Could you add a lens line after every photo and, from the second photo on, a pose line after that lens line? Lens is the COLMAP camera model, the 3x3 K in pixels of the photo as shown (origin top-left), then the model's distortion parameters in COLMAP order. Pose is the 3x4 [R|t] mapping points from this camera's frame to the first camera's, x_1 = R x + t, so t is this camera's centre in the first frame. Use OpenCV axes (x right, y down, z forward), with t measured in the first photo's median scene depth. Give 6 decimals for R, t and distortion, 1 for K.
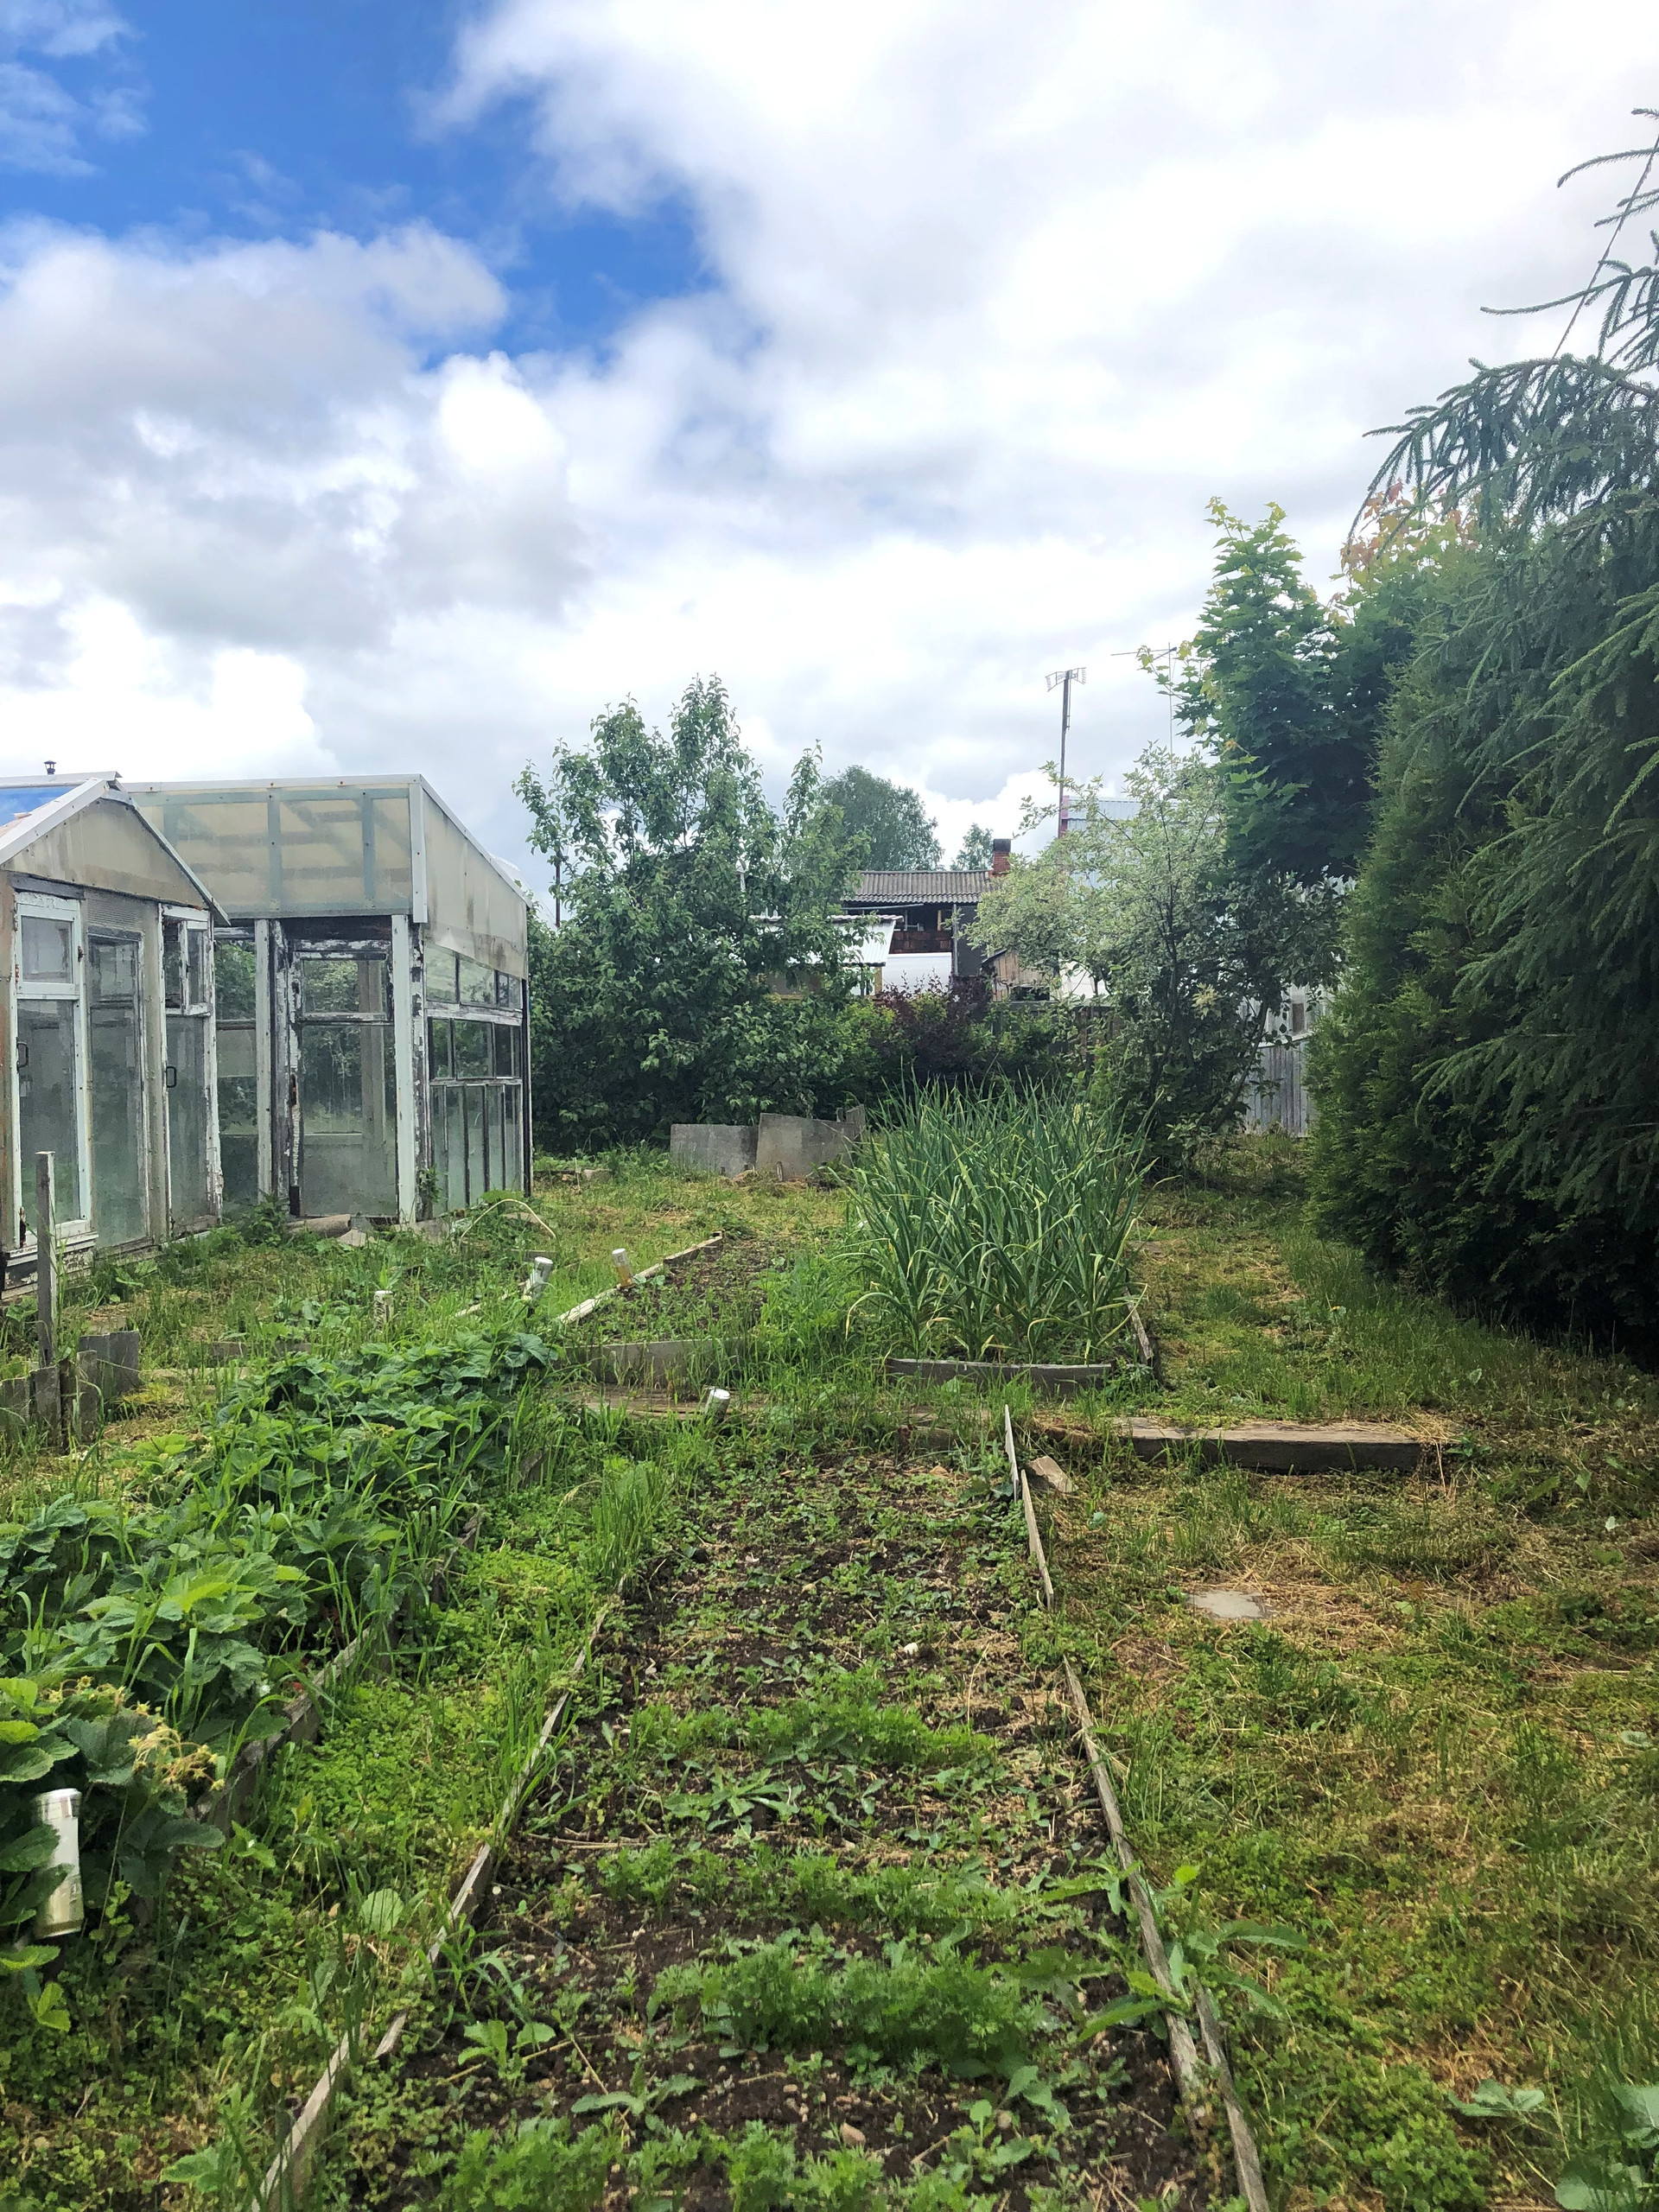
lens RADIAL K [[1791.7, 0, 799.6], [0, 1791.7, 1123.9], [0, 0, 1]] dist [0.033660, -0.004088]
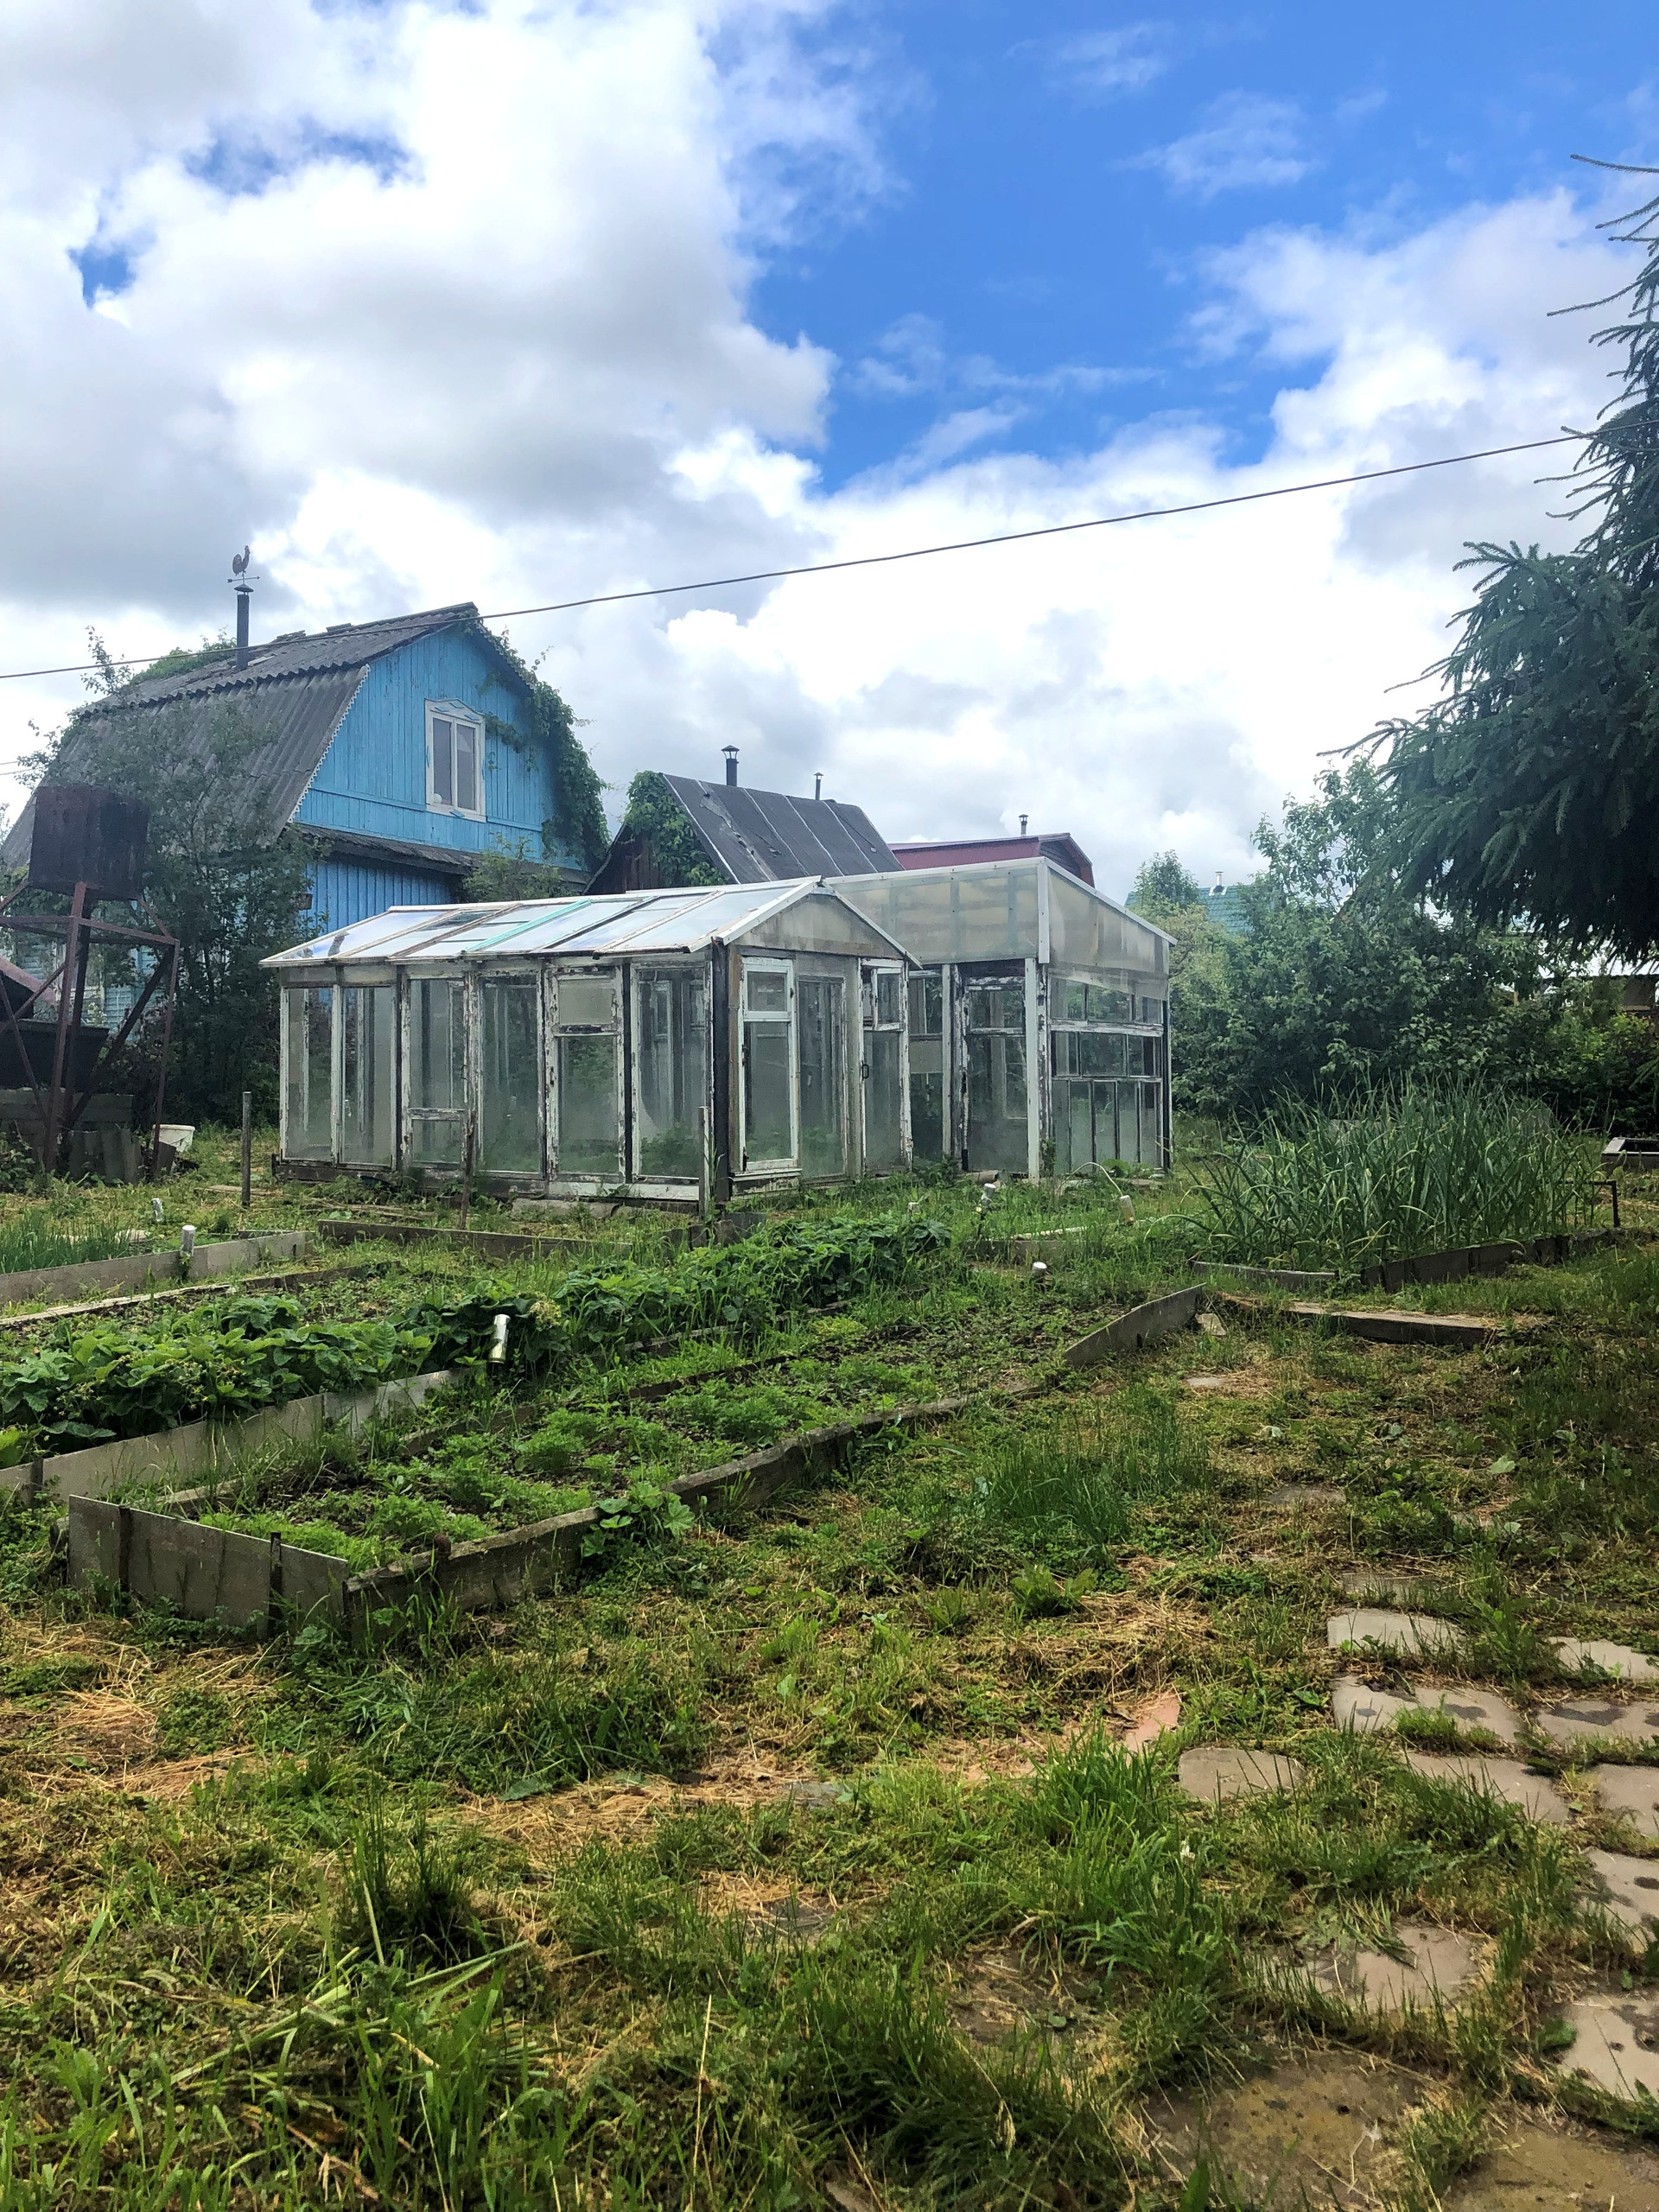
lens RADIAL K [[1787.3, 0, 840.7], [0, 1787.3, 1111.6], [0, 0, 1]] dist [0.144534, -0.344853]
pose [[0.861397, 0.018923, -0.507579, 0.362521], [-0.025783, 0.999647, -0.006487, 0.016534], [0.507277, 0.018674, 0.861581, -0.281925]]
